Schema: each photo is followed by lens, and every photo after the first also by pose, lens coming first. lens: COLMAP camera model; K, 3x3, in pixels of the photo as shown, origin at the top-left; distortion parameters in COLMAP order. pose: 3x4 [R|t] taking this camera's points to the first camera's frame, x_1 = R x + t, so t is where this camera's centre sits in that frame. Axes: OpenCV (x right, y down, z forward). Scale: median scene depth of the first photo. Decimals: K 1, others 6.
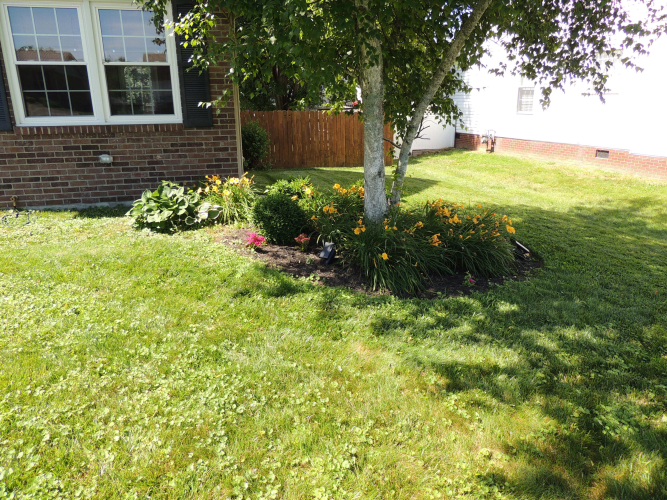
lens RADIAL K [[475.9, 0, 334.2], [0, 475.9, 252.5], [0, 0, 1]] dist [-0.022488, 0.004648]
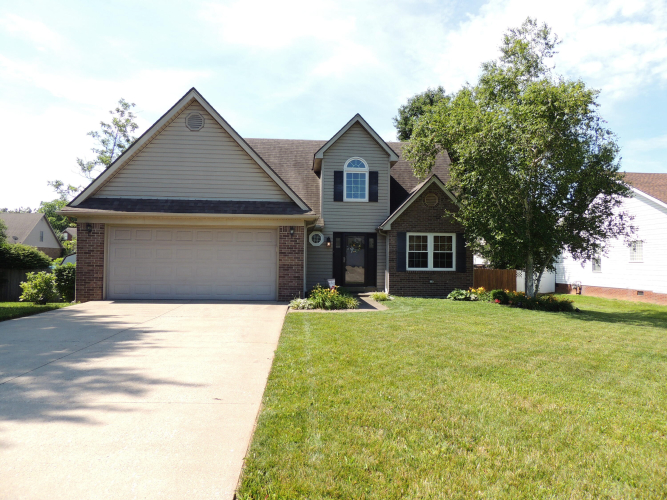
lens RADIAL K [[475.9, 0, 332.0], [0, 475.9, 249.7], [0, 0, 1]] dist [-0.022488, 0.004648]
pose [[0.979750, 0.012562, -0.199832, -0.500822], [-0.076621, 0.945588, -0.316217, 0.615116], [0.184987, 0.325125, 0.927402, -1.989002]]
